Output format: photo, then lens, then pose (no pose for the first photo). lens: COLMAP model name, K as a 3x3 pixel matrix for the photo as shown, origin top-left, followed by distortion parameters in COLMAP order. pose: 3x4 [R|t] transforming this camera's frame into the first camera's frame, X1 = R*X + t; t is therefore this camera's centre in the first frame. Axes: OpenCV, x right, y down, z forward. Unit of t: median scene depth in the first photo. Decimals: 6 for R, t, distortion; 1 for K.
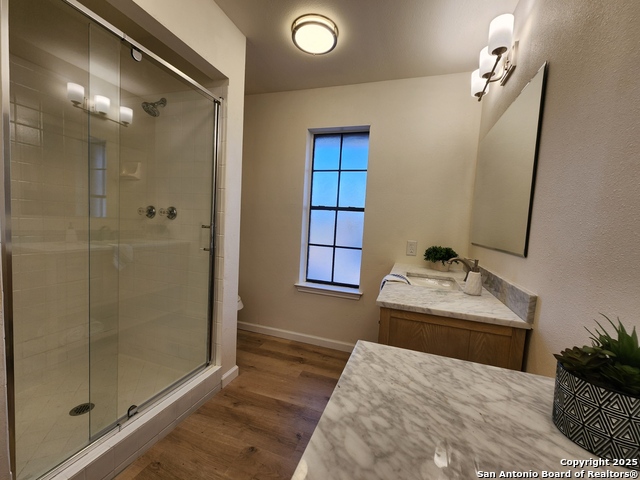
lens RADIAL K [[261.7, 0, 322.6], [0, 261.7, 241.2], [0, 0, 1]] dist [-0.001972, -0.000182]
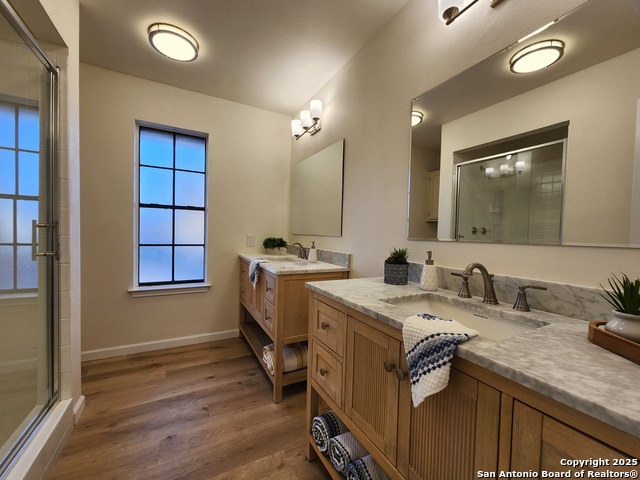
lens RADIAL K [[261.7, 0, 316.6], [0, 261.7, 239.5], [0, 0, 1]] dist [-0.001972, -0.000182]
pose [[0.695799, -0.056473, 0.716013, -0.337216], [0.062032, 0.997904, 0.018425, 0.017422], [-0.715553, 0.031596, 0.697844, -0.098665]]
